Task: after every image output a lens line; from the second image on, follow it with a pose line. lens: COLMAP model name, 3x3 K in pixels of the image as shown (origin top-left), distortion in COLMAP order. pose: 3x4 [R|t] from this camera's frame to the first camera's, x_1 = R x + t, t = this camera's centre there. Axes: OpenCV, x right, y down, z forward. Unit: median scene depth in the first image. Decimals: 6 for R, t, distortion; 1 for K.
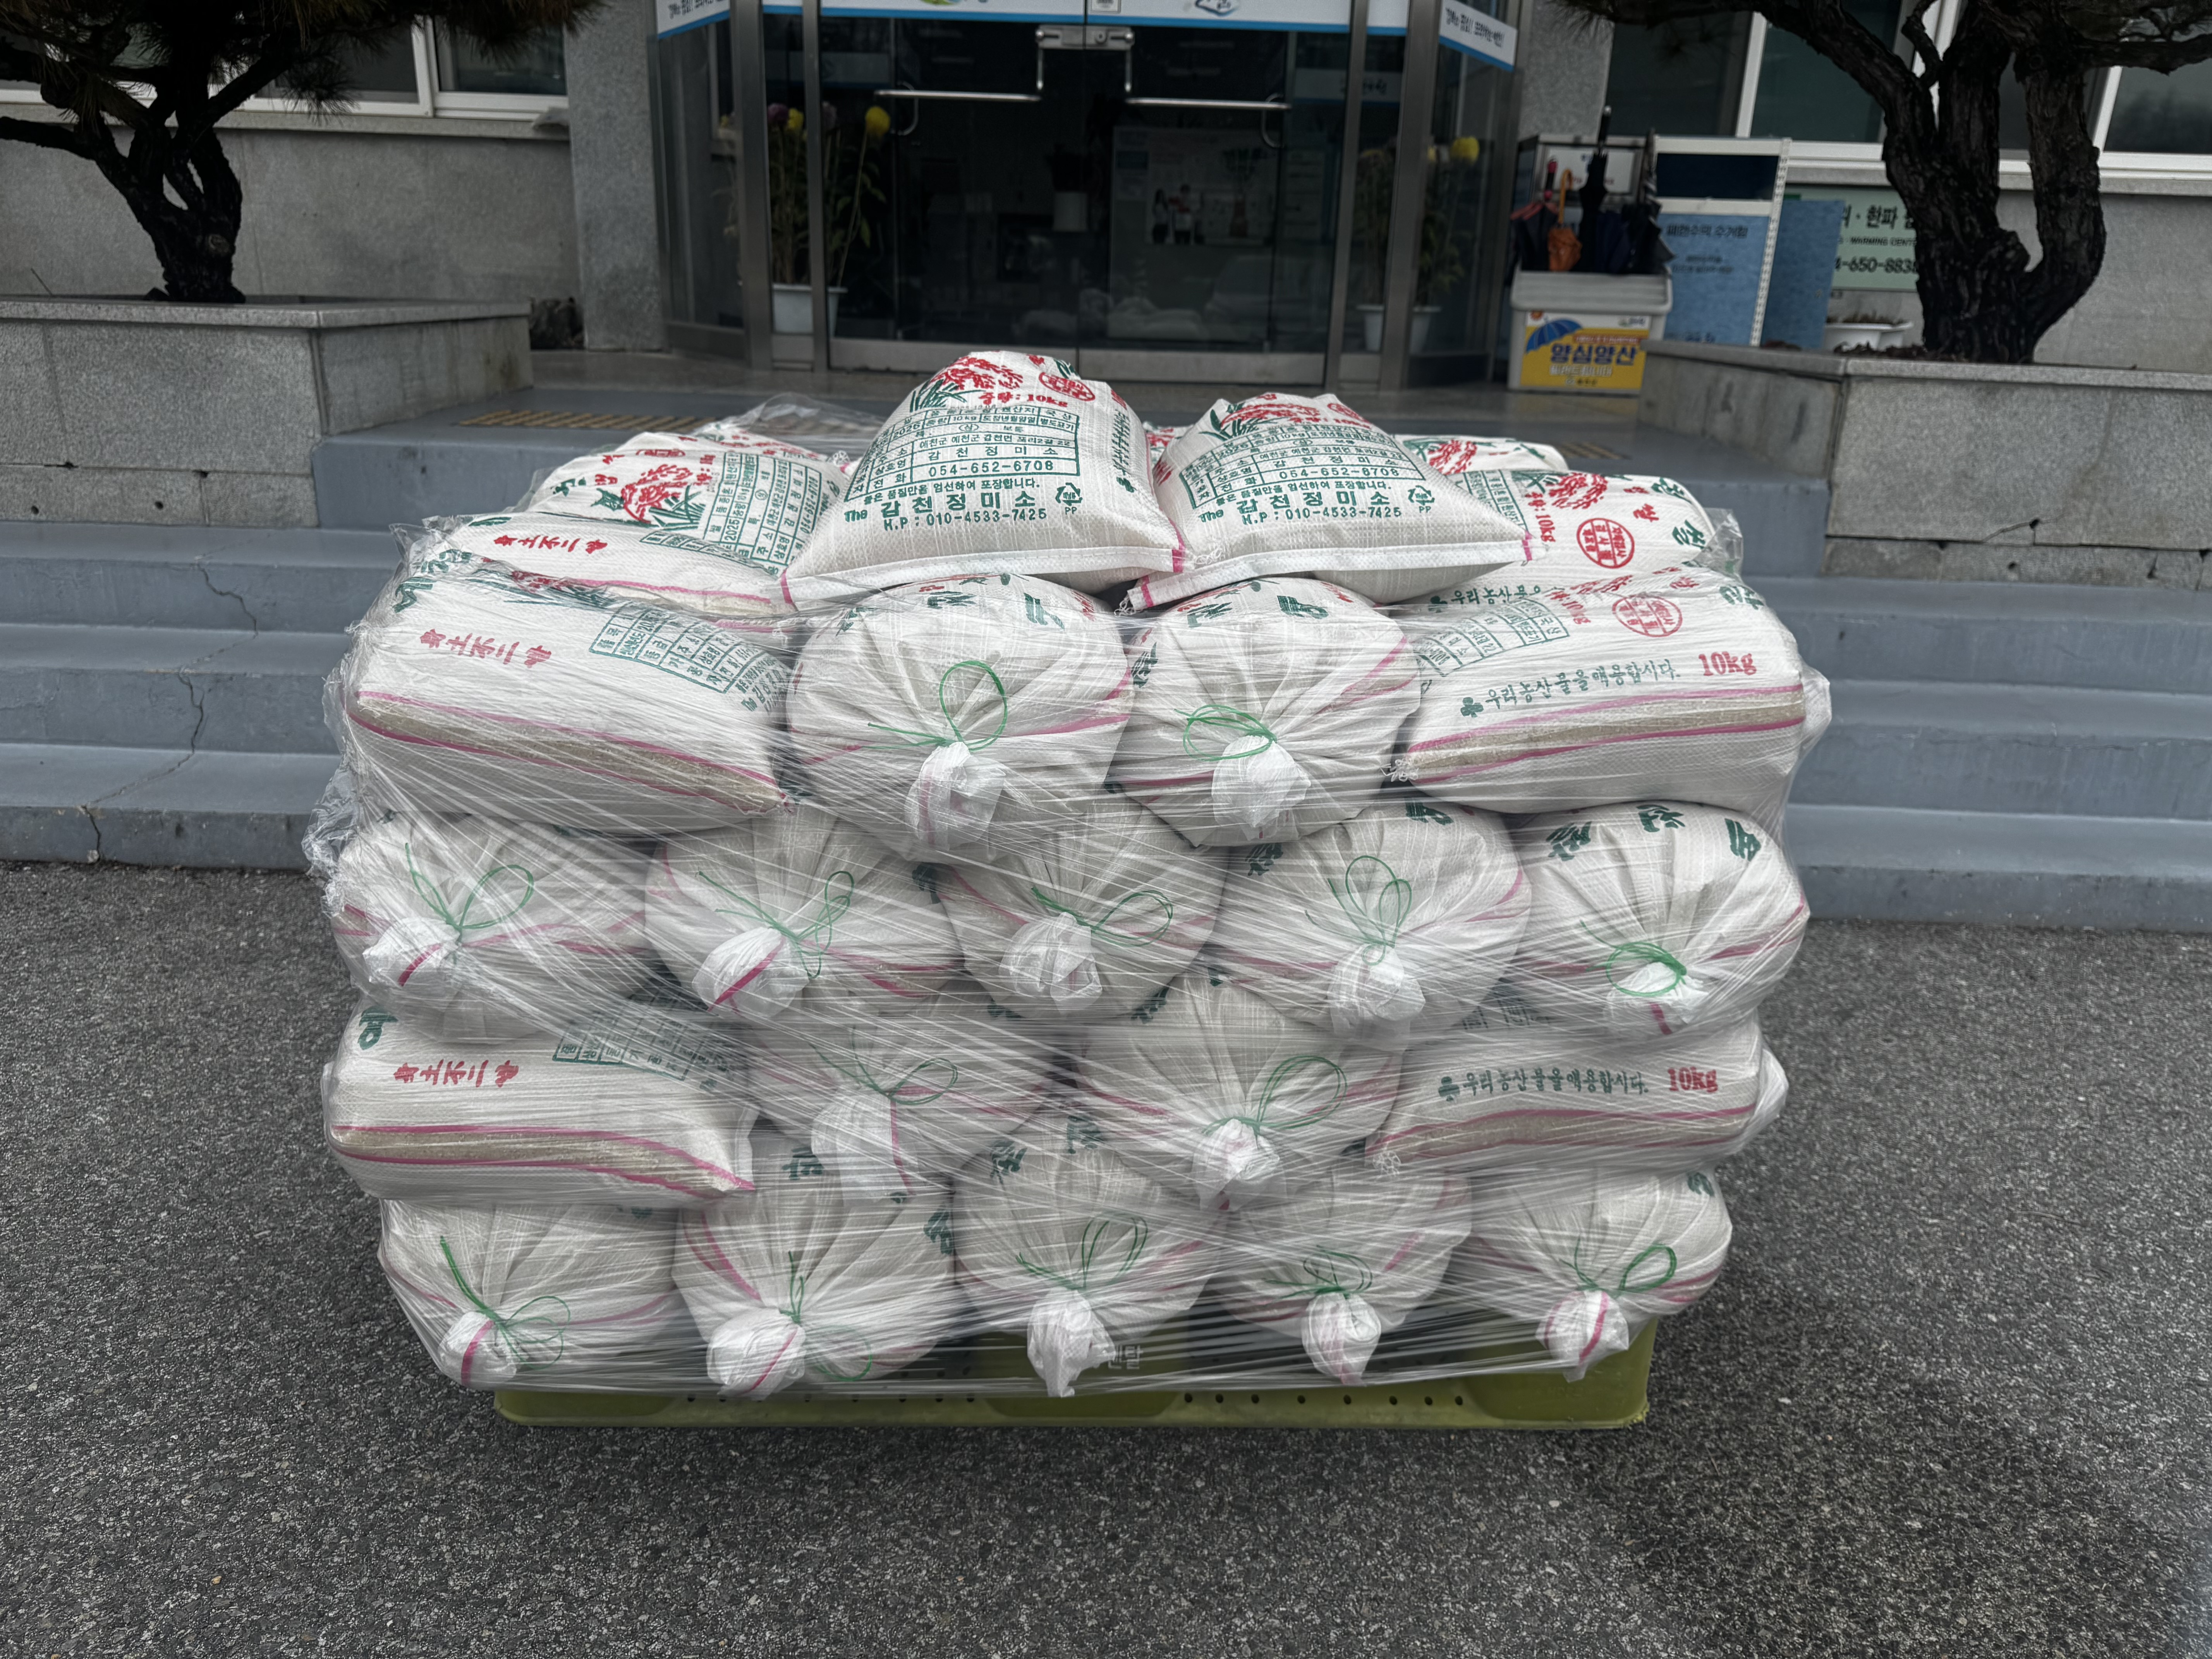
lens RADIAL K [[1563.2, 0, 1072.1], [0, 1563.2, 743.2], [0, 0, 1]] dist [0.223055, -0.160934]
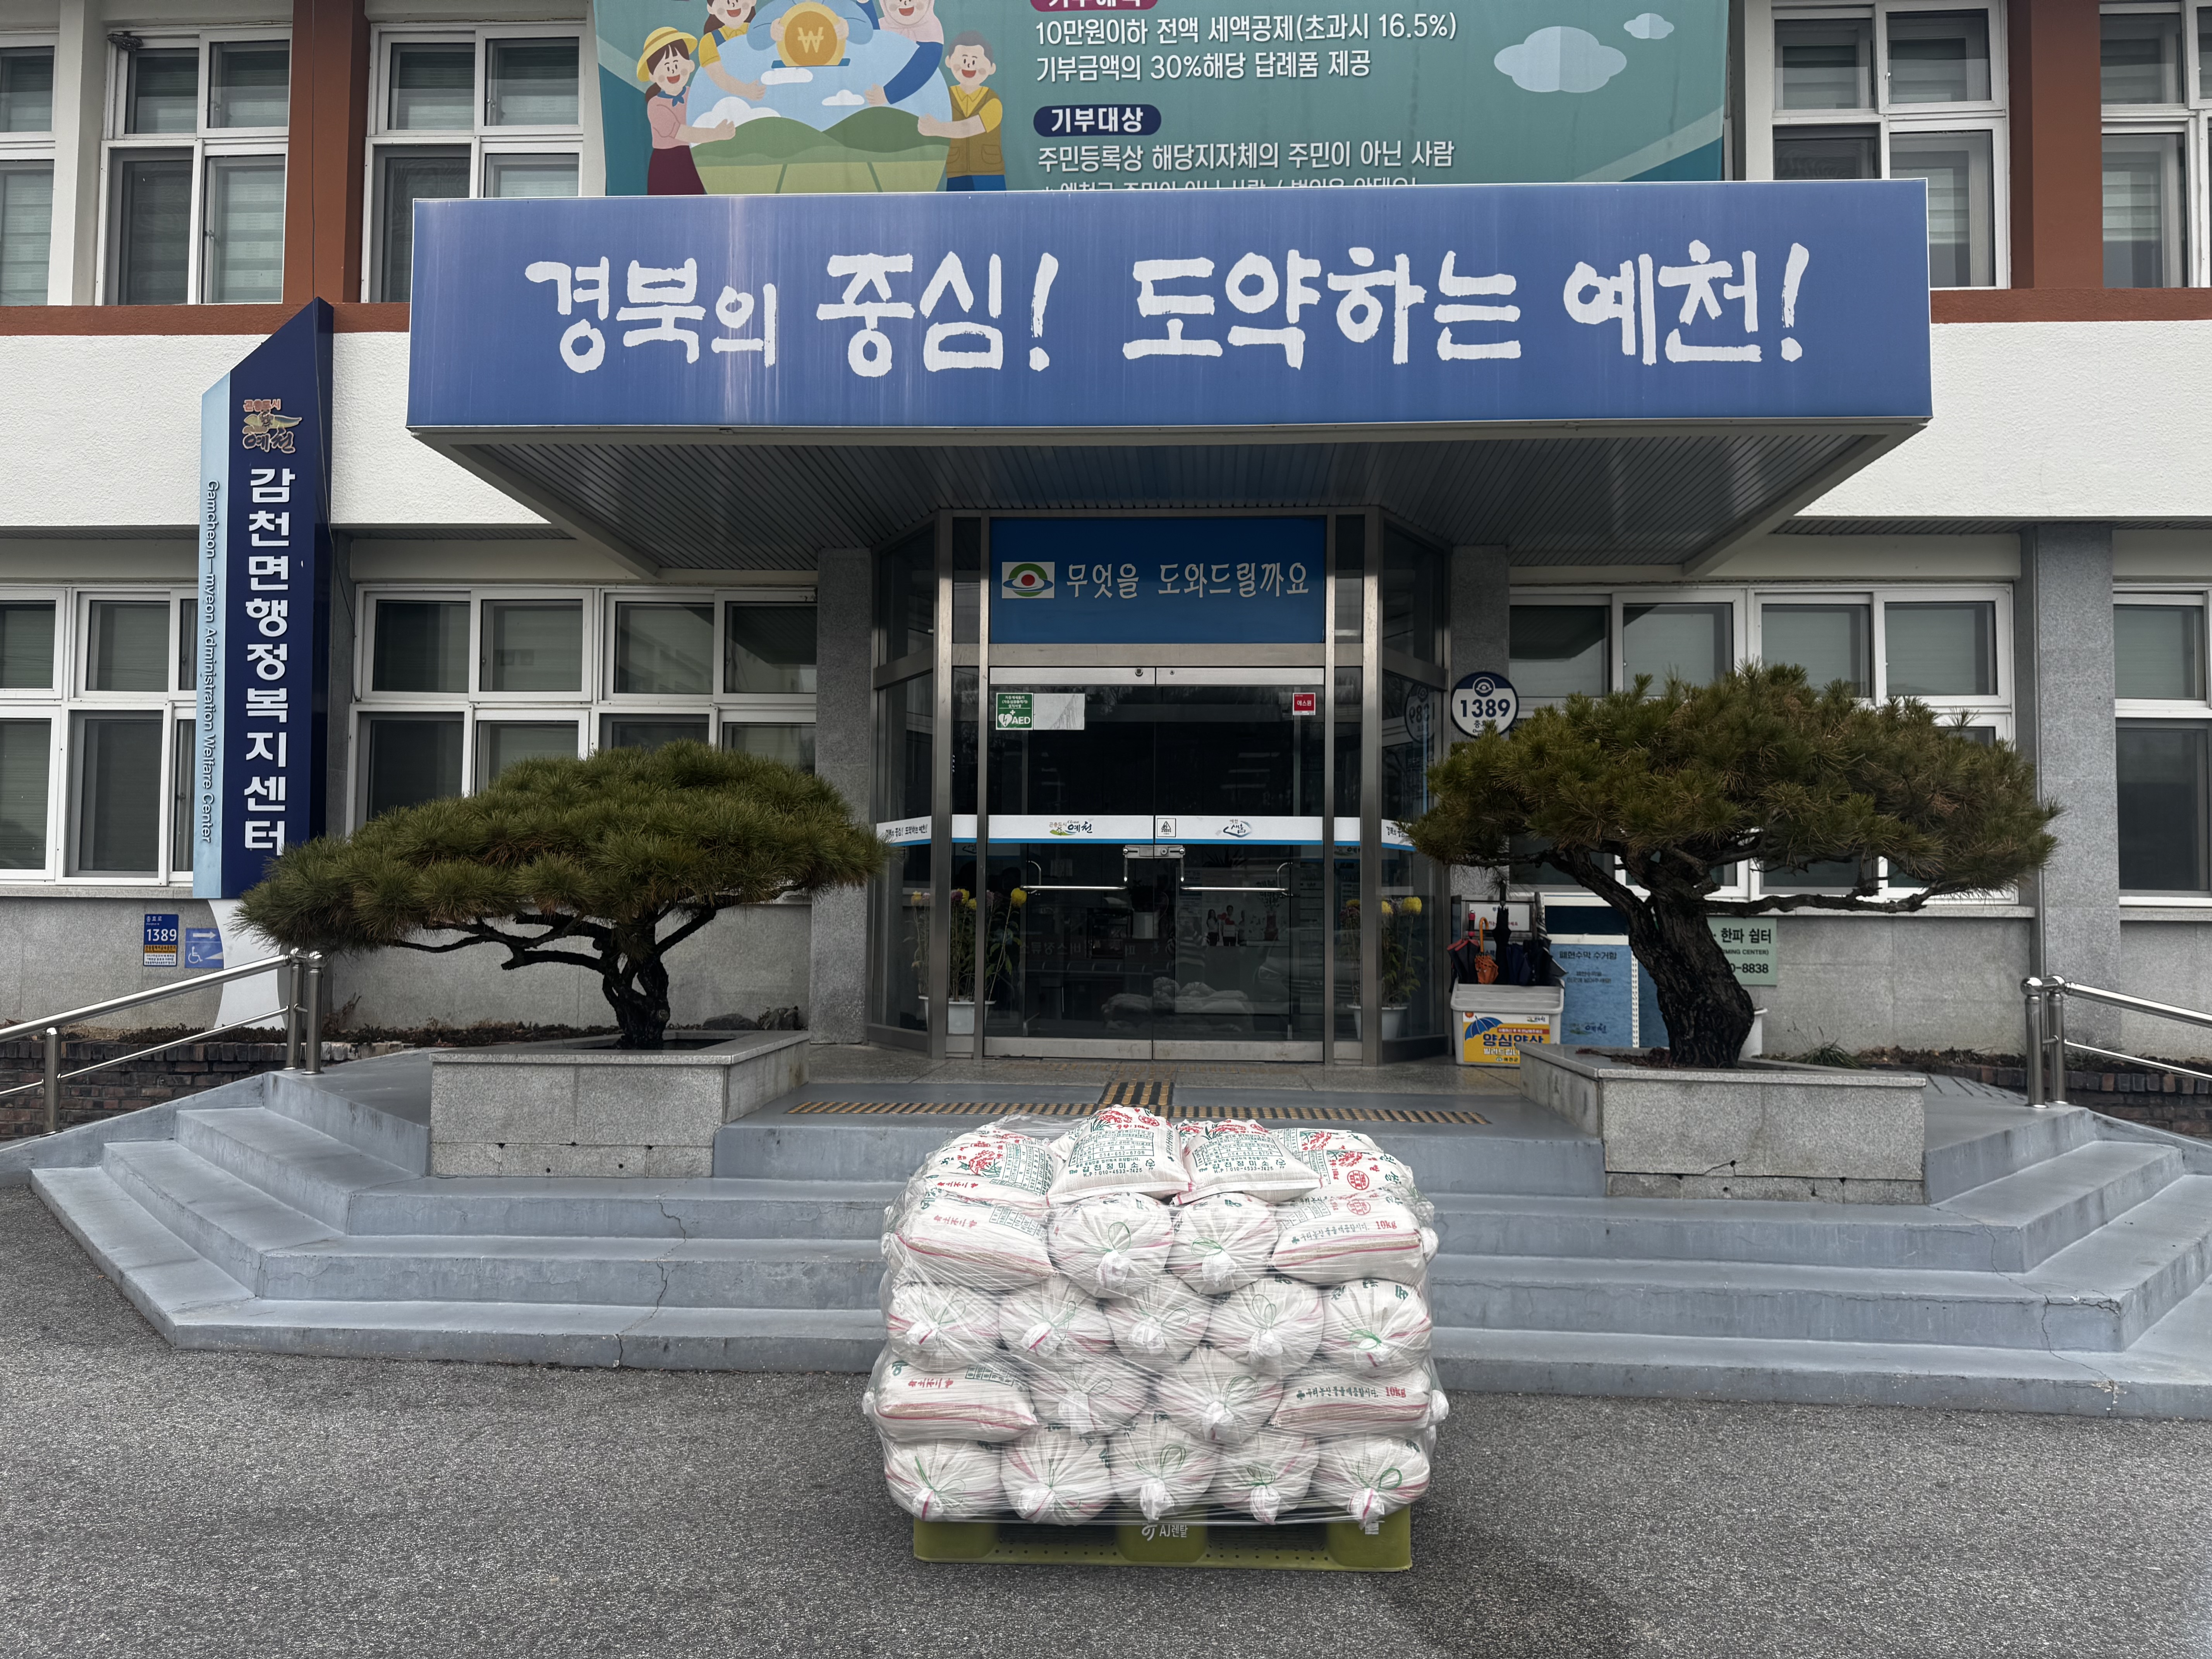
lens RADIAL K [[1541.3, 0, 1106.0], [0, 1541.3, 829.5], [0, 0, 1]] dist [0.057593, -0.262134]
pose [[0.999532, -0.016981, -0.025452, -0.000707], [0.007414, 0.941479, -0.336991, 0.189245], [0.029685, 0.336645, 0.941164, -1.625360]]
